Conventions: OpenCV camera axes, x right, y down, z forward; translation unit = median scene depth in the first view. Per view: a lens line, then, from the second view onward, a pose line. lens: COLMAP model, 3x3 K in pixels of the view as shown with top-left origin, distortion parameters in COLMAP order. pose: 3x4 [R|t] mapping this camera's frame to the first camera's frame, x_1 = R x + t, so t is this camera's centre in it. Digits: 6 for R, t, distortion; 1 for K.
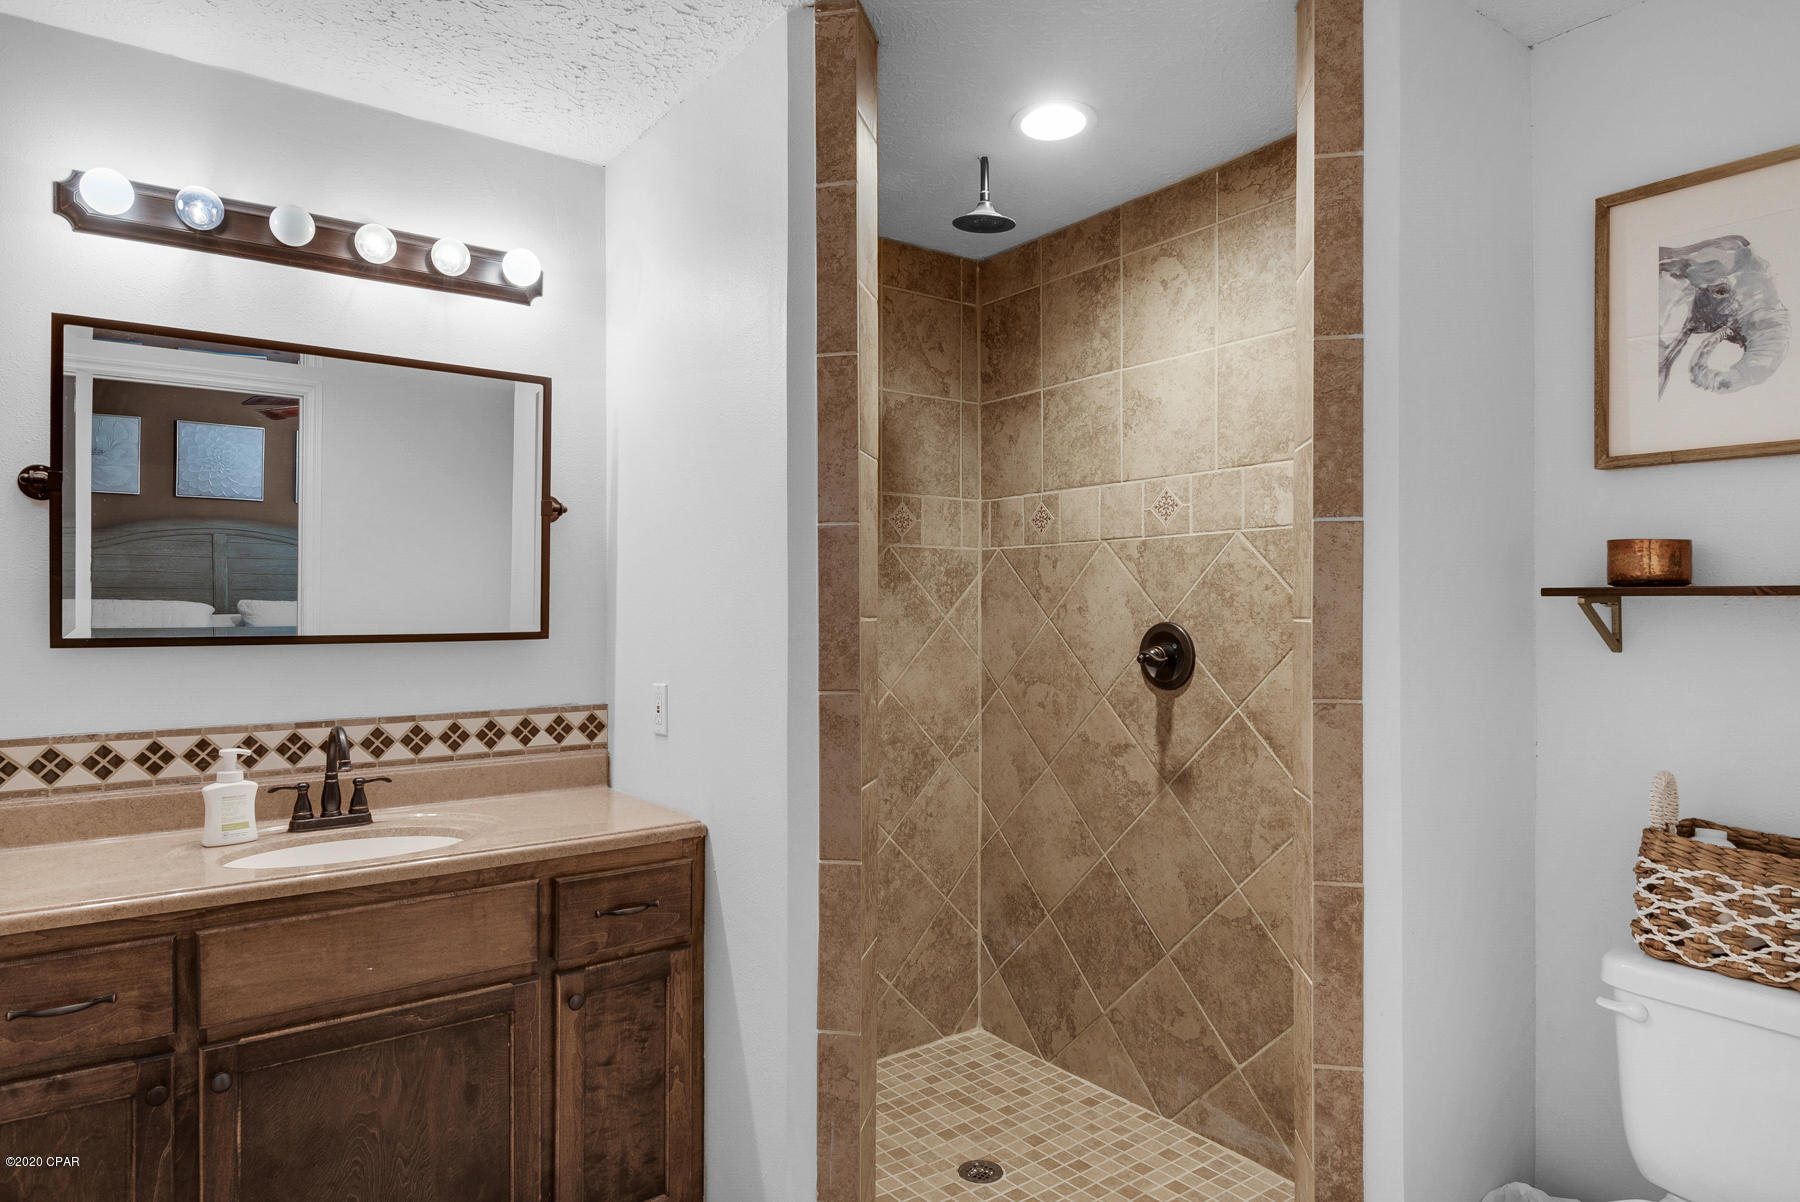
lens RADIAL K [[1067.5, 0, 905.5], [0, 1067.5, 608.8], [0, 0, 1]] dist [0.034373, -0.003956]
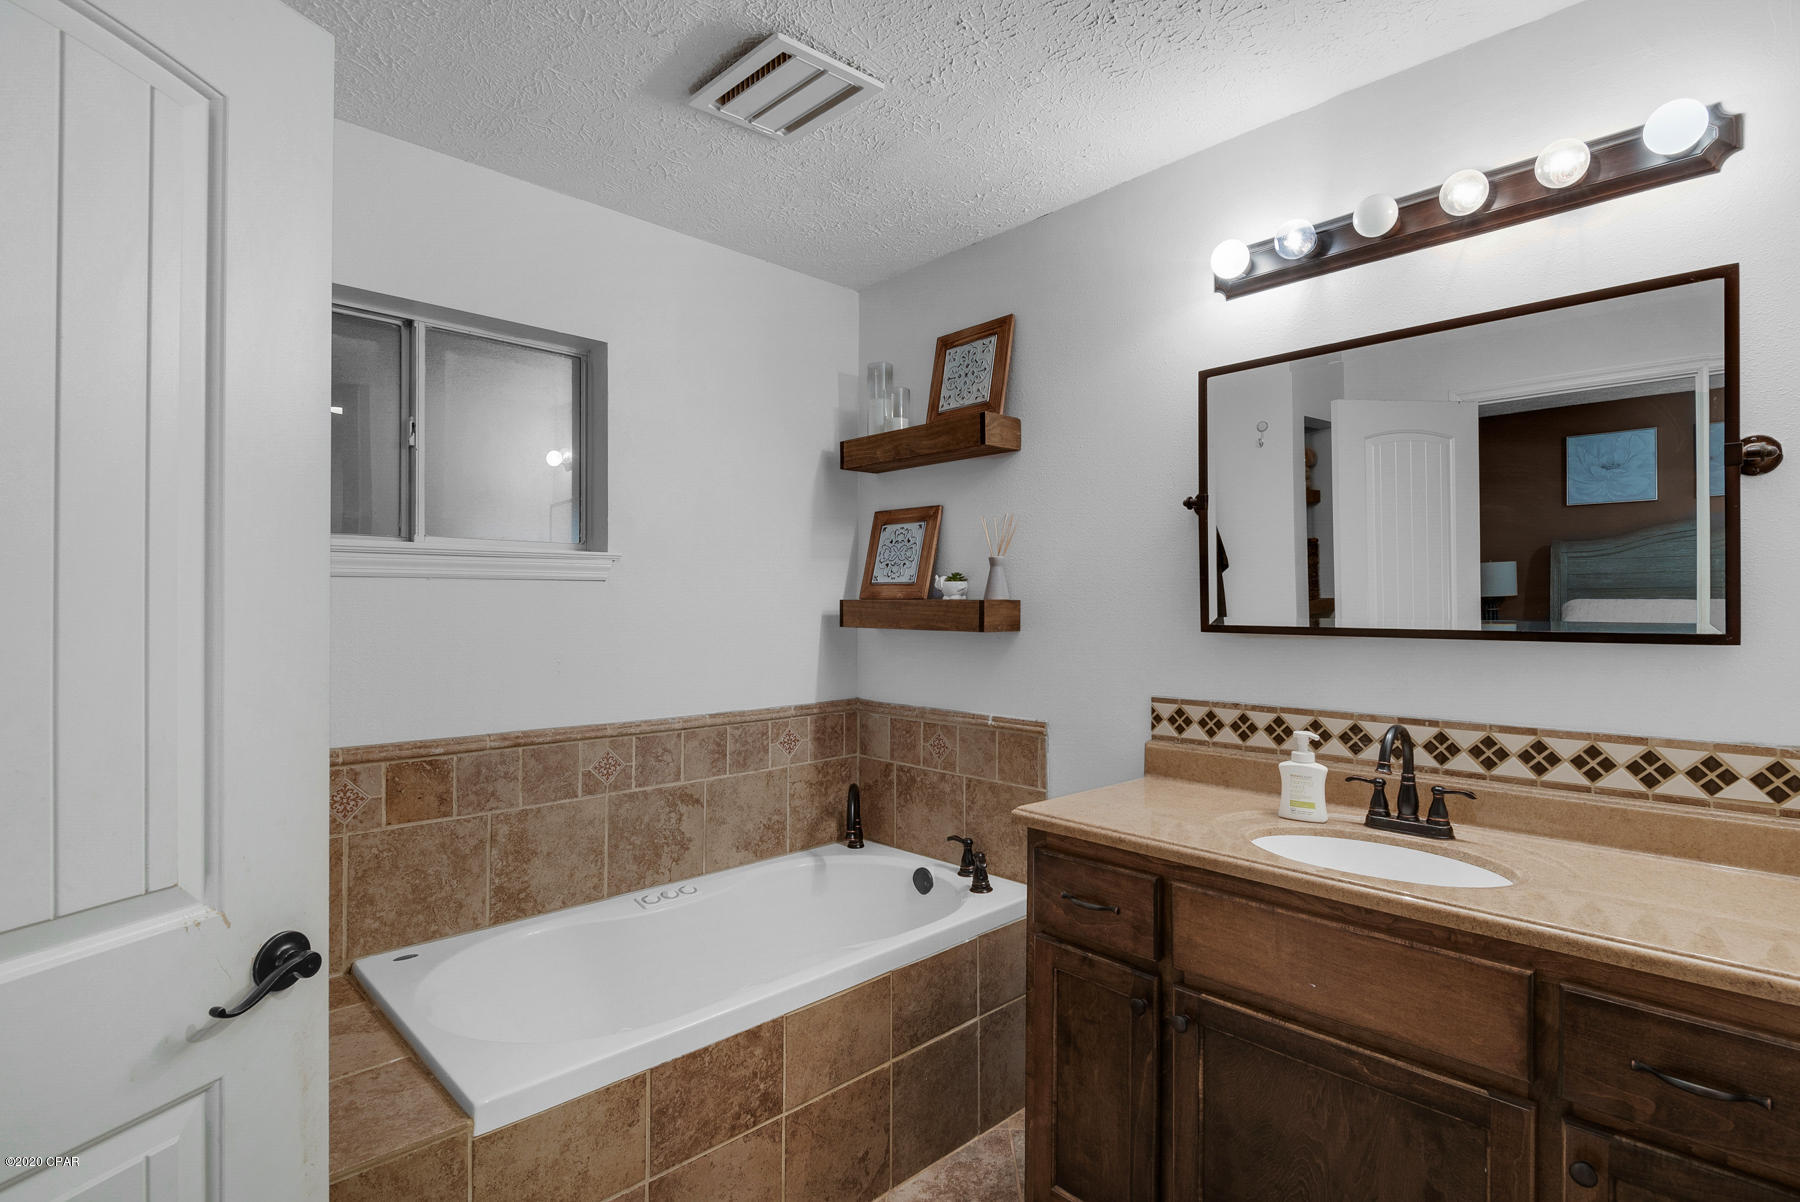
lens RADIAL K [[889.8, 0, 898.5], [0, 889.8, 591.9], [0, 0, 1]] dist [0.000256, -0.004567]
pose [[0.126572, -0.010681, -0.991900, 0.195435], [-0.009760, 0.999880, -0.012012, 0.007480], [0.991909, 0.011201, 0.126452, 0.486478]]
